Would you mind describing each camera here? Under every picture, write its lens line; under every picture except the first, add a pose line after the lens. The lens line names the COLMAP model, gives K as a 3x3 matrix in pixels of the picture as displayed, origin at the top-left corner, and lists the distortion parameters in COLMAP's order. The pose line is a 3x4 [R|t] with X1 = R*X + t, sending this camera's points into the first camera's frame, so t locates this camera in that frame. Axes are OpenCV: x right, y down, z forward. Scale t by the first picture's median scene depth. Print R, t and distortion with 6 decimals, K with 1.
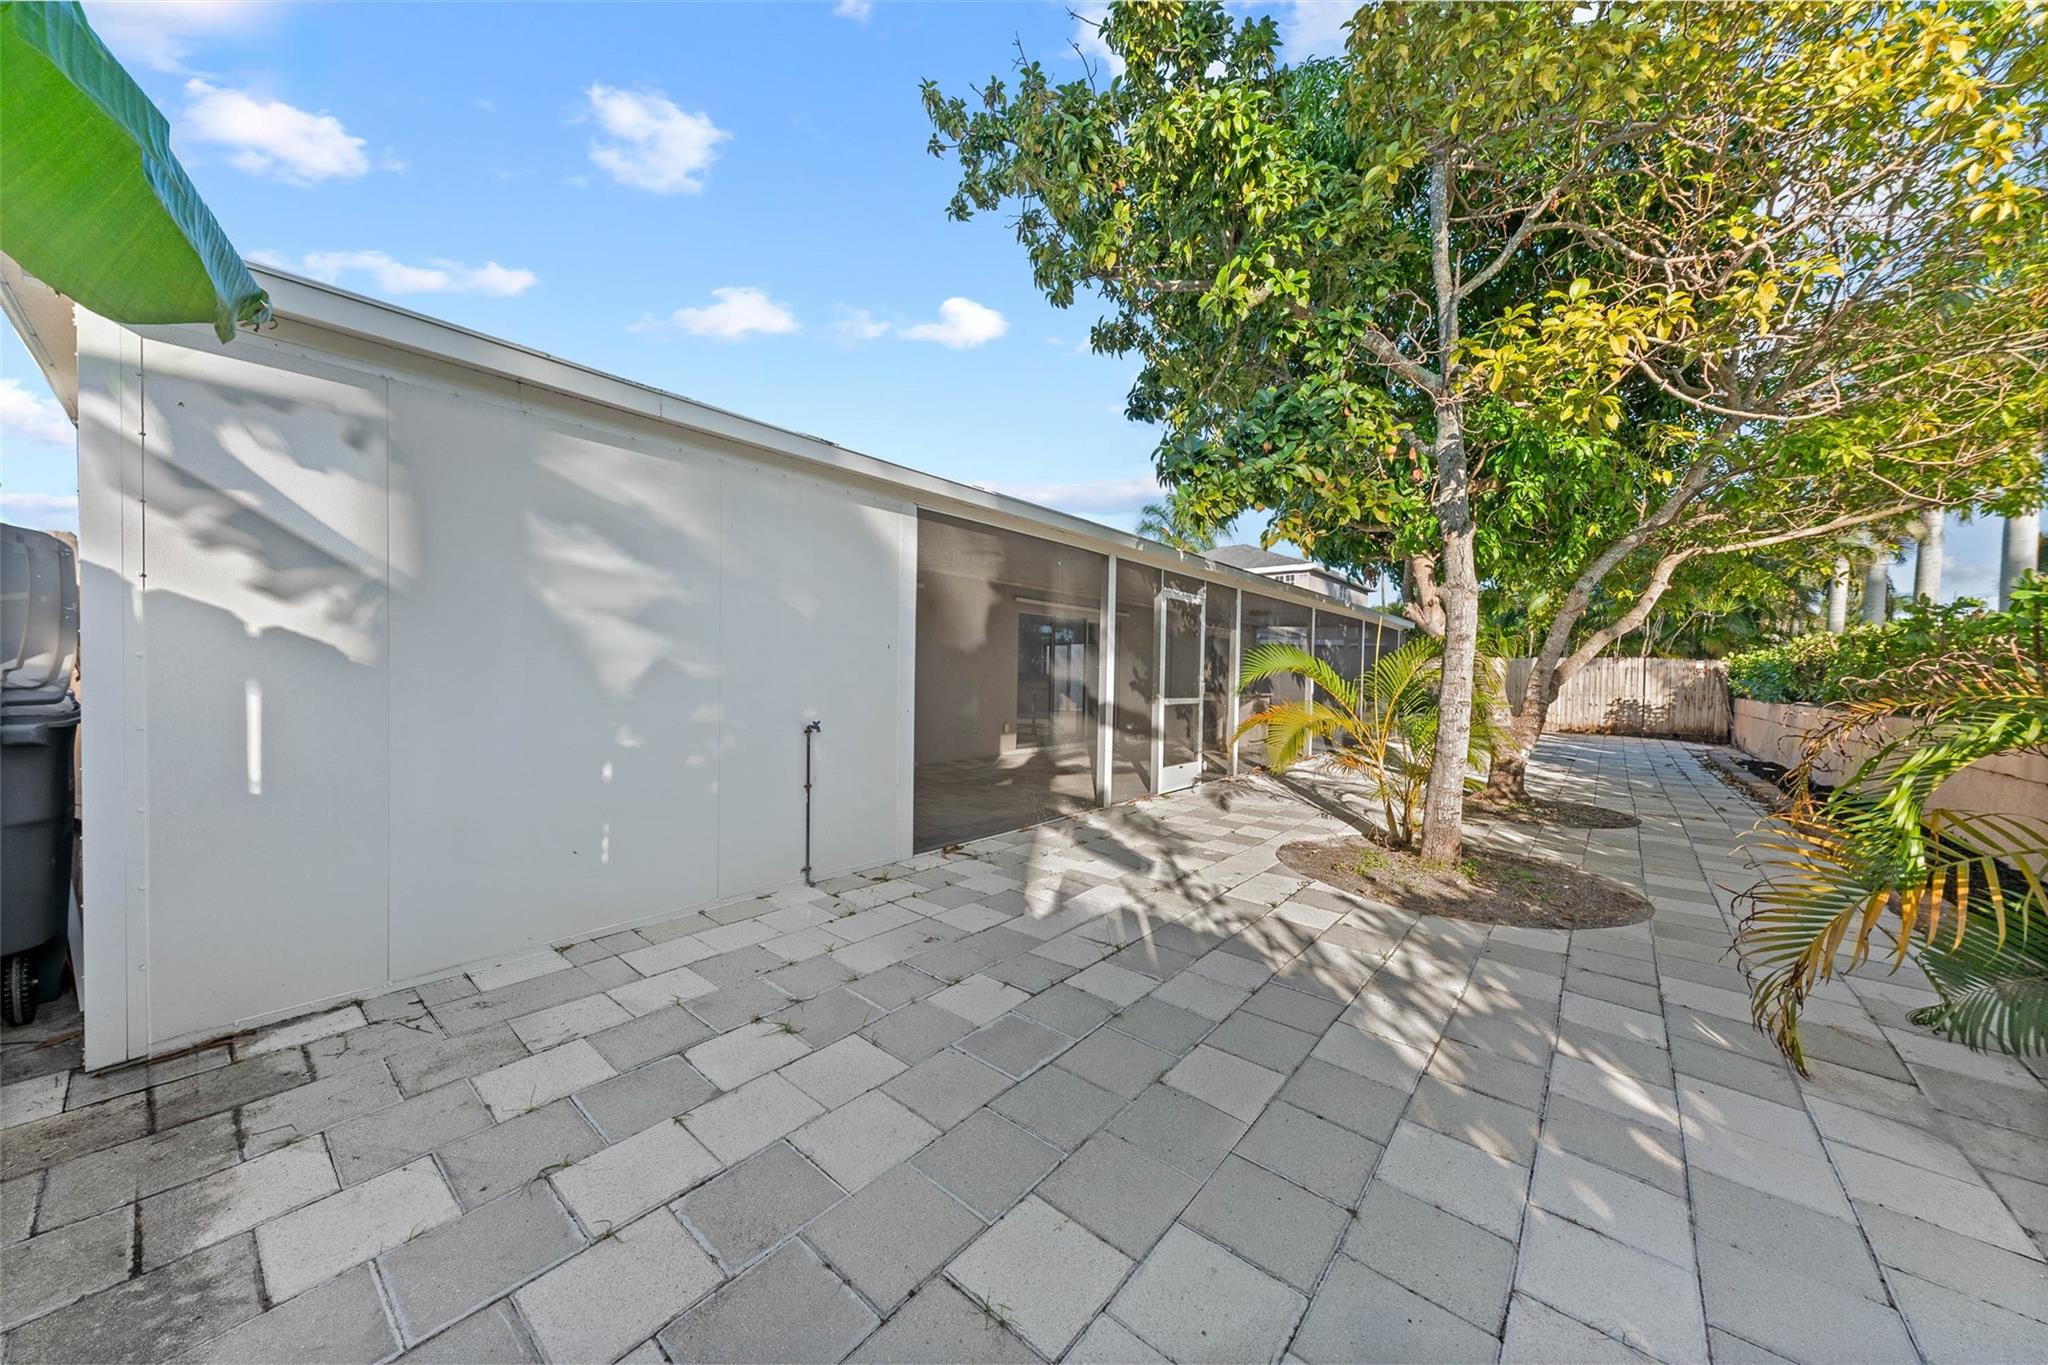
lens RADIAL K [[685.7, 0, 1024.0], [0, 685.7, 682.5], [0, 0, 1]] dist [0.011592, -0.000079]
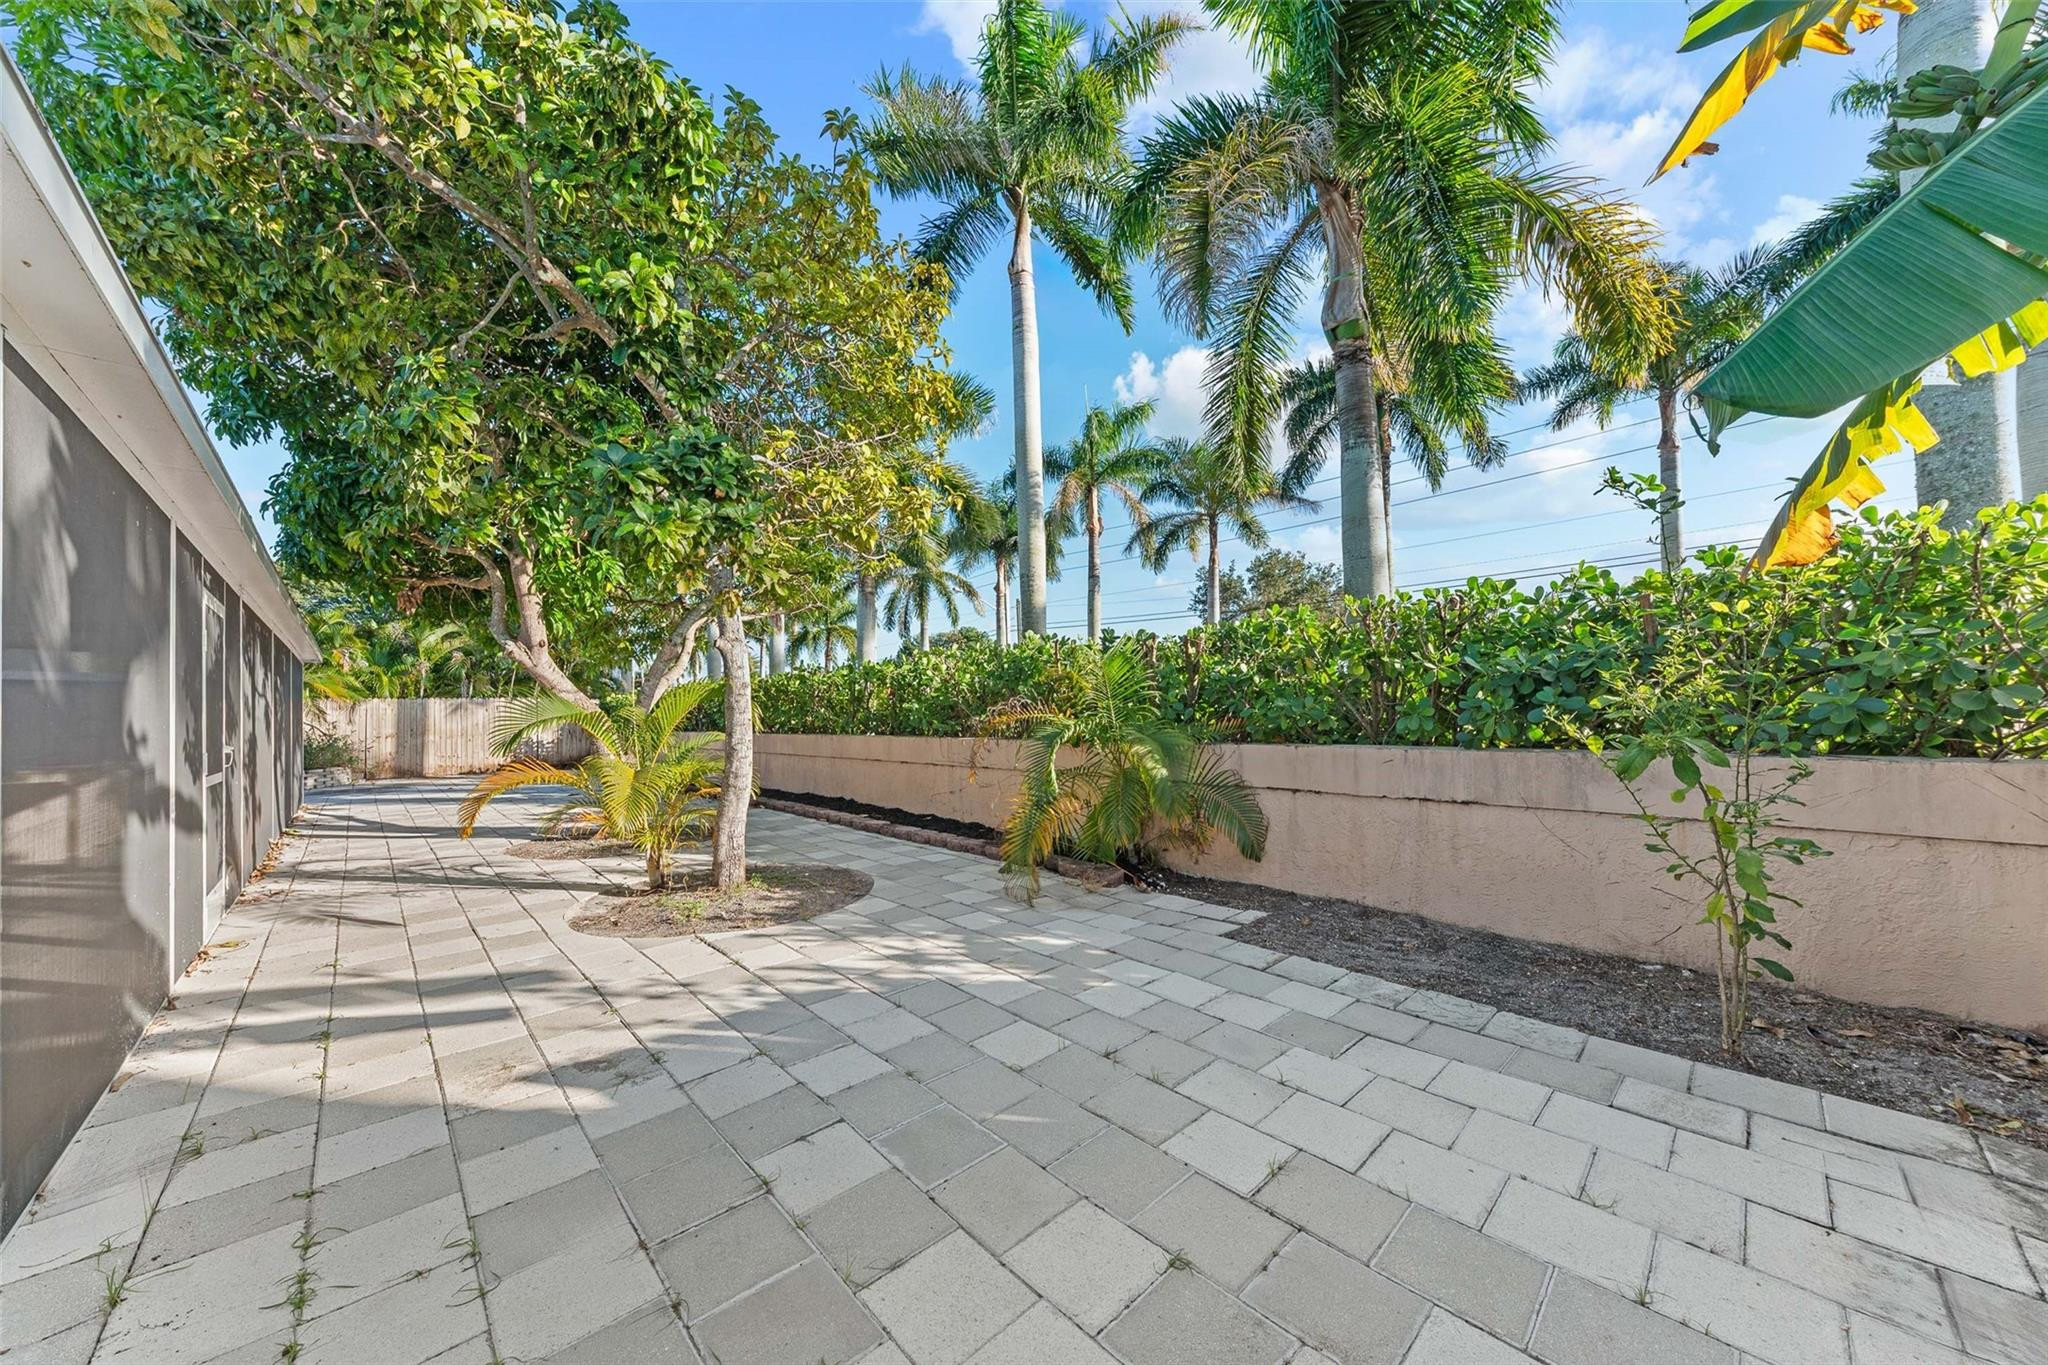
lens RADIAL K [[685.7, 0, 1024.0], [0, 685.7, 682.5], [0, 0, 1]] dist [0.011592, -0.000079]
pose [[0.140468, 0.023982, 0.989795, -0.769491], [0.032852, 0.999043, -0.028869, -0.042304], [-0.989540, 0.036571, 0.139545, 0.626991]]
